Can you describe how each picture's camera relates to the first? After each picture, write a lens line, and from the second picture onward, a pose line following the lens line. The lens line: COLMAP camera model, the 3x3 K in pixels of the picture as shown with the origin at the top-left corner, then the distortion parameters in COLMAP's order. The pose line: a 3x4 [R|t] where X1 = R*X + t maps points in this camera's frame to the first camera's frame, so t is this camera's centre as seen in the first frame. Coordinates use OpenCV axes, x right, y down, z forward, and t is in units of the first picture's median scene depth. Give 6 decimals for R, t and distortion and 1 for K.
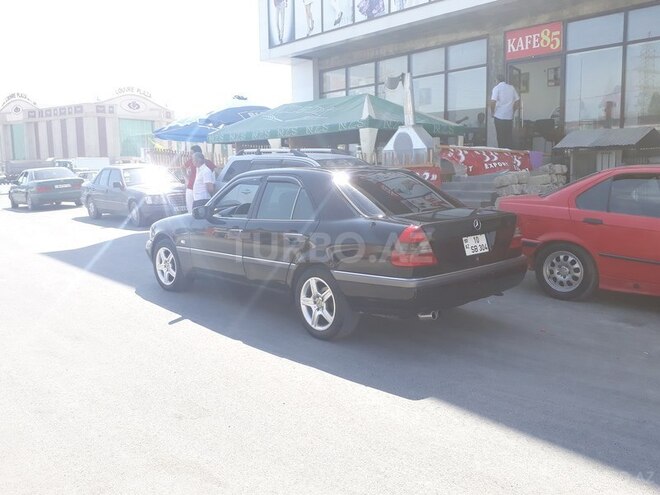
lens RADIAL K [[524.8, 0, 330.0], [0, 524.8, 247.5], [0, 0, 1]] dist [0.060593, -0.092366]
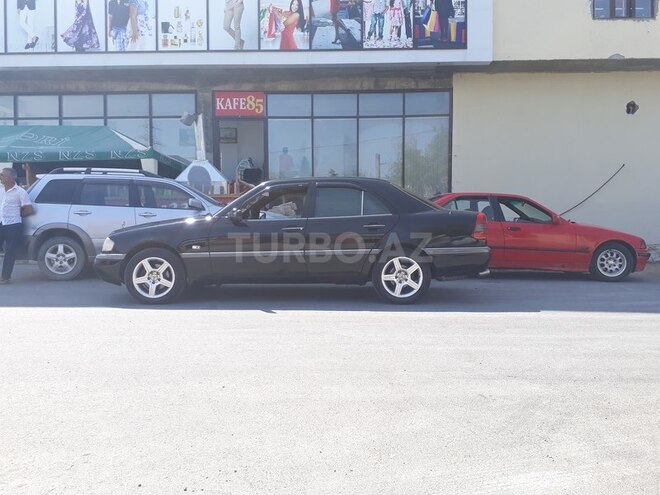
lens RADIAL K [[519.7, 0, 330.0], [0, 519.7, 247.5], [0, 0, 1]] dist [-0.001443, -0.036285]
pose [[0.718909, -0.018918, 0.694847, -0.296079], [0.088806, 0.993938, -0.064820, 0.028714], [-0.689408, 0.108306, 0.716230, 0.054586]]
